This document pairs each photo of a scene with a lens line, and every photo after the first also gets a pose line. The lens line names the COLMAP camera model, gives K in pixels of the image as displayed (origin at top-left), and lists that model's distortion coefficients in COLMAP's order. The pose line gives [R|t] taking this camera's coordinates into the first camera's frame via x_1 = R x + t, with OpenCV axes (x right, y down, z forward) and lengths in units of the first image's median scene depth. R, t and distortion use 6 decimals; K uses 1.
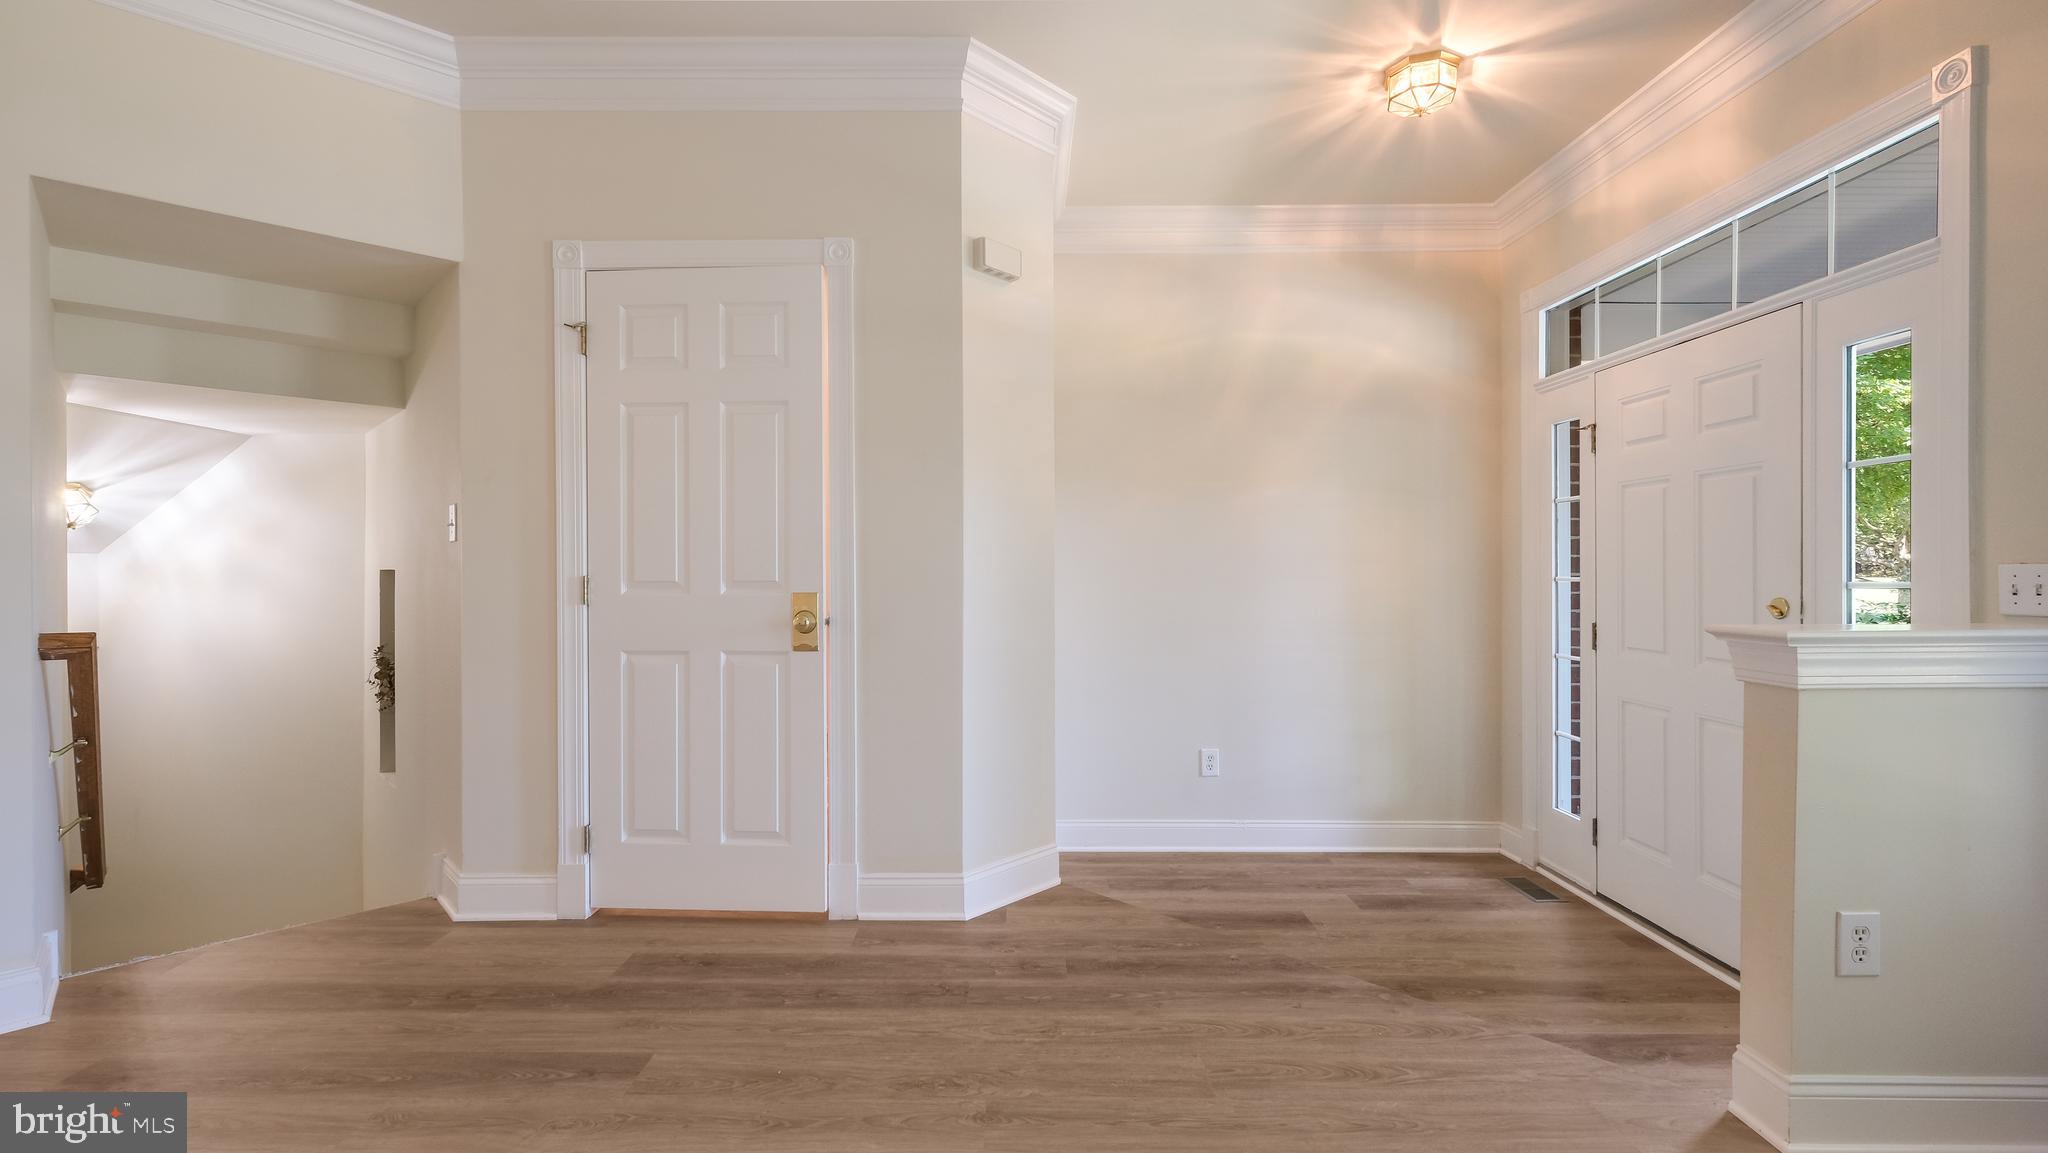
lens RADIAL K [[898.5, 0, 1021.2], [0, 898.5, 581.5], [0, 0, 1]] dist [0.003557, 0.000269]
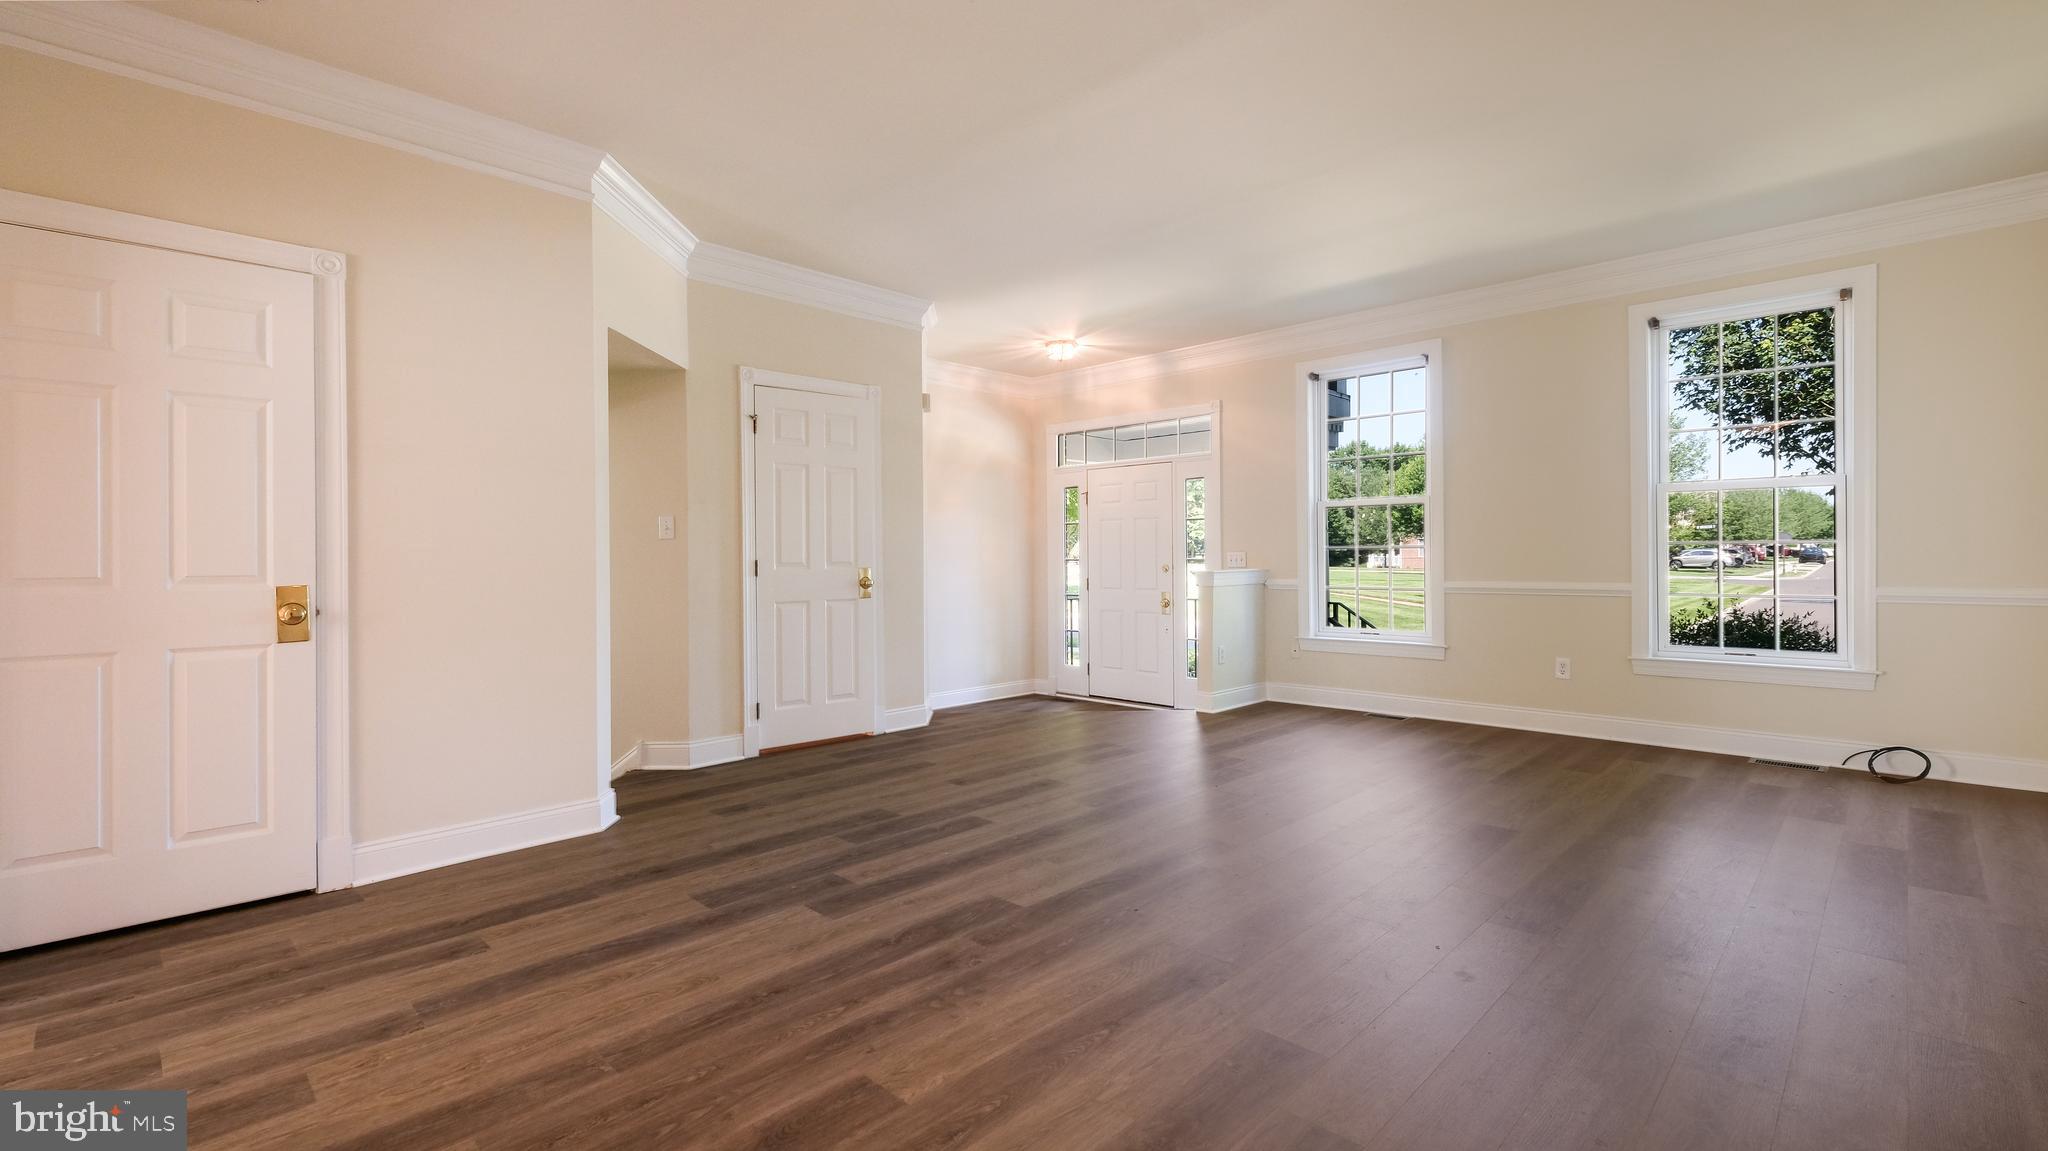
lens RADIAL K [[898.5, 0, 1040.9], [0, 898.5, 562.7], [0, 0, 1]] dist [0.003557, 0.000269]
pose [[0.680003, -0.007790, 0.733168, -1.379659], [0.011230, 0.999937, 0.000209, 0.005398], [-0.733123, 0.008091, 0.680048, -0.585796]]
